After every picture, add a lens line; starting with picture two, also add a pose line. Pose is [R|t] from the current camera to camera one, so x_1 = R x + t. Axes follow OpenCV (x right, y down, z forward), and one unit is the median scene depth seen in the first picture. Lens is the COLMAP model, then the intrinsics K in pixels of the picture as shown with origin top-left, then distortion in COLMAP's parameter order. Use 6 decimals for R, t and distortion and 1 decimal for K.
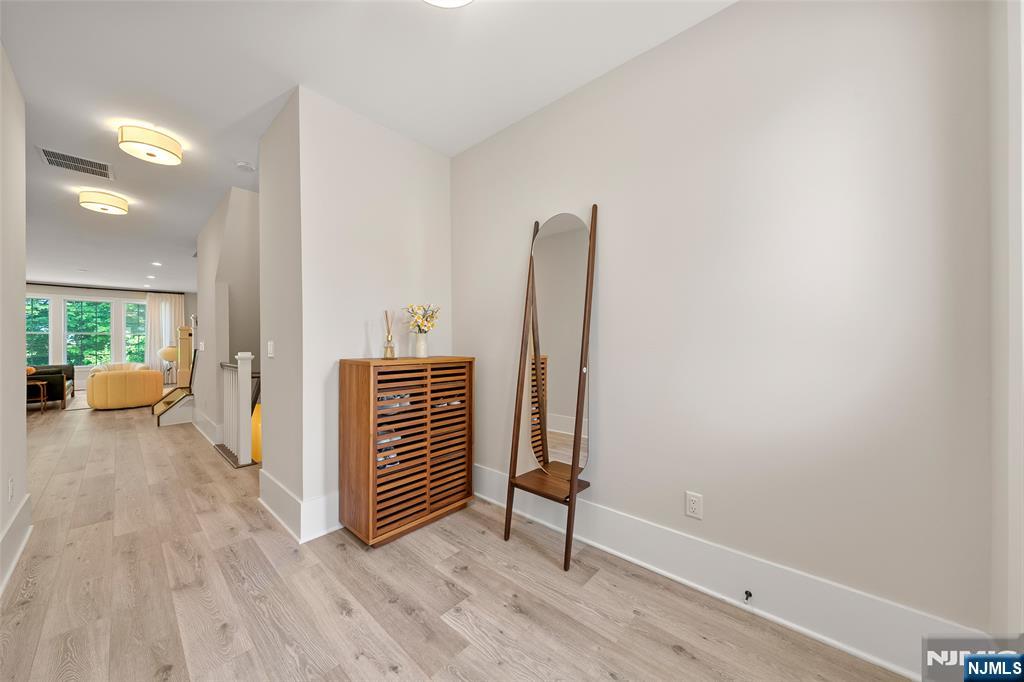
lens RADIAL K [[354.0, 0, 510.5], [0, 354.0, 336.9], [0, 0, 1]] dist [-0.002829, -0.000334]
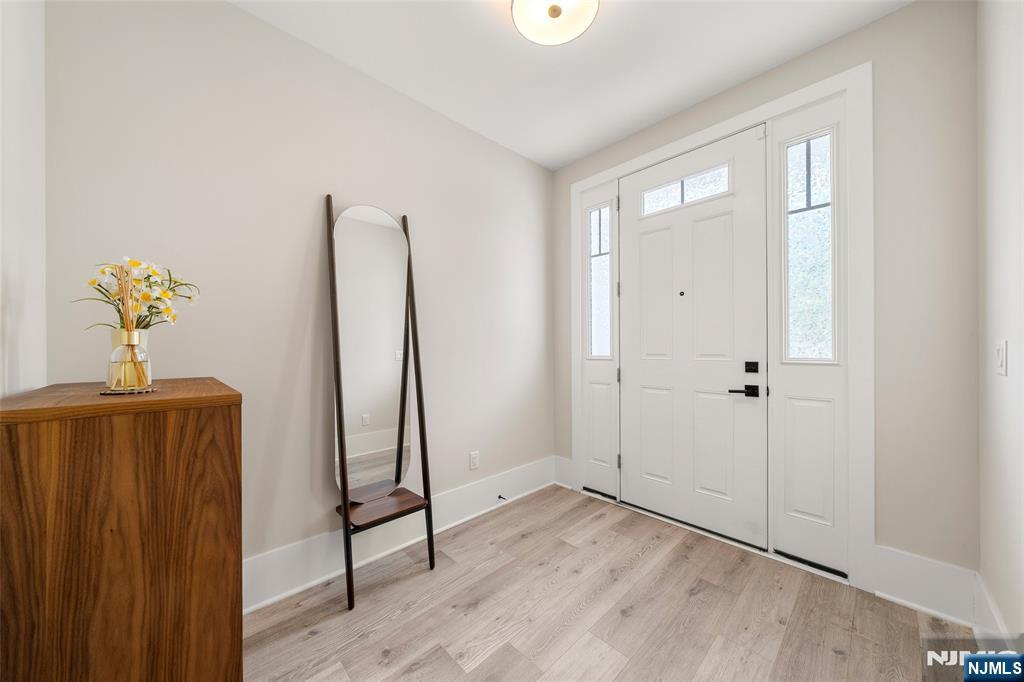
lens RADIAL K [[354.0, 0, 511.1], [0, 354.0, 346.2], [0, 0, 1]] dist [-0.002829, -0.000334]
pose [[0.088189, -0.008540, 0.996067, -0.935229], [-0.011346, 0.999890, 0.009578, -0.012904], [-0.996039, -0.012146, 0.088082, 0.741514]]
